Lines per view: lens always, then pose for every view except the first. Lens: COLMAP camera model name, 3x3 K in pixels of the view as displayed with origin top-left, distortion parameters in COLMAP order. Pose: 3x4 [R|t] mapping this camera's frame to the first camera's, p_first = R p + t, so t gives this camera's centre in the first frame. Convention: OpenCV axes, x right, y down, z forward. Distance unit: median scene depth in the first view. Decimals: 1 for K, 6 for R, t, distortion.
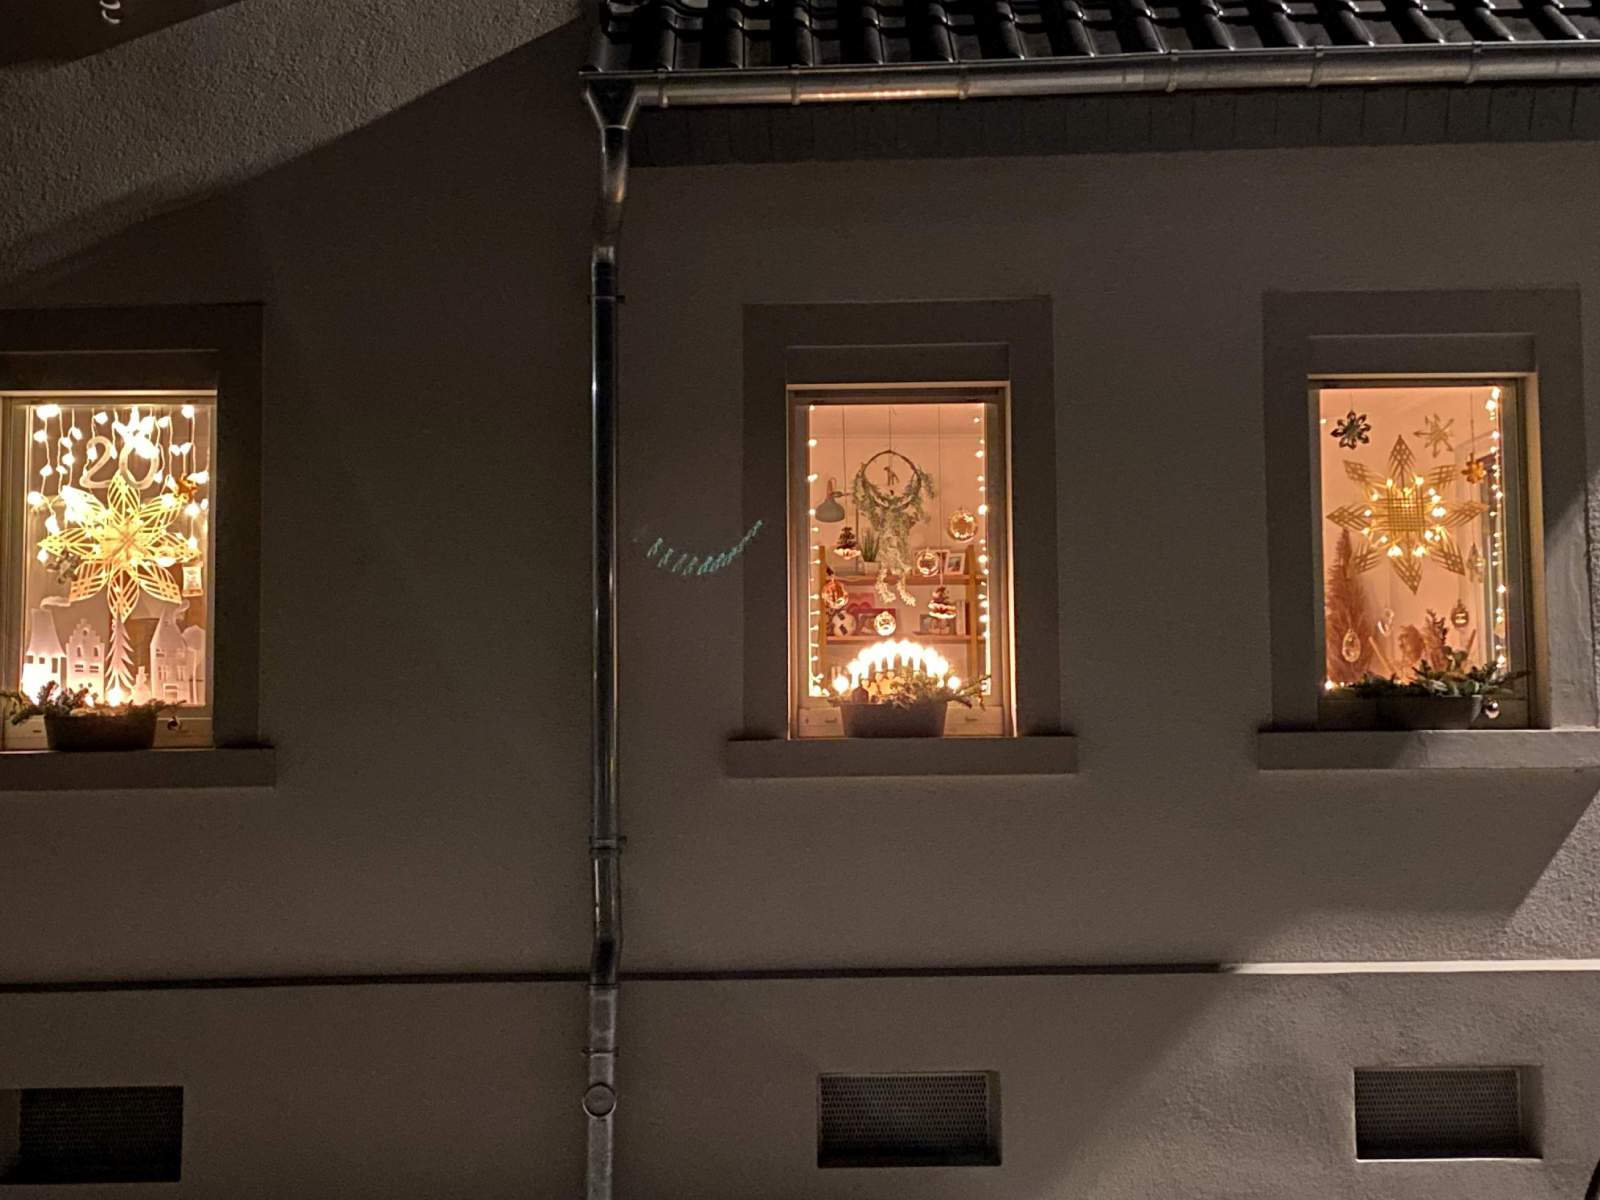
lens RADIAL K [[2263.8, 0, 800.0], [0, 2263.8, 600.0], [0, 0, 1]] dist [0.024626, -0.033734]
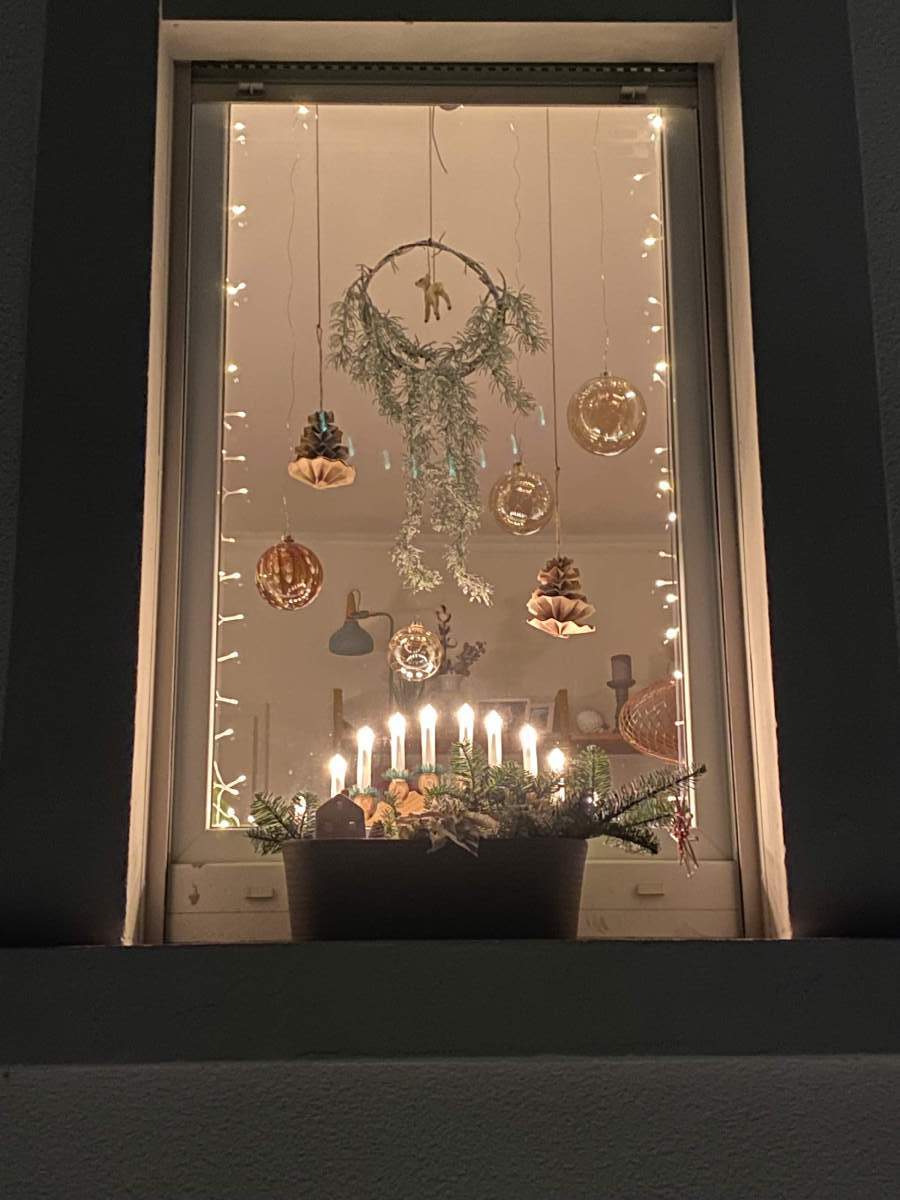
lens RADIAL K [[1697.9, 0, 450.0], [0, 1697.9, 600.0], [0, 0, 1]] dist [0.024626, -0.033734]
pose [[0.999220, 0.010674, 0.038017, 0.032940], [-0.003556, 0.983186, -0.182572, 0.055963], [-0.039327, 0.182294, 0.982457, 0.722329]]
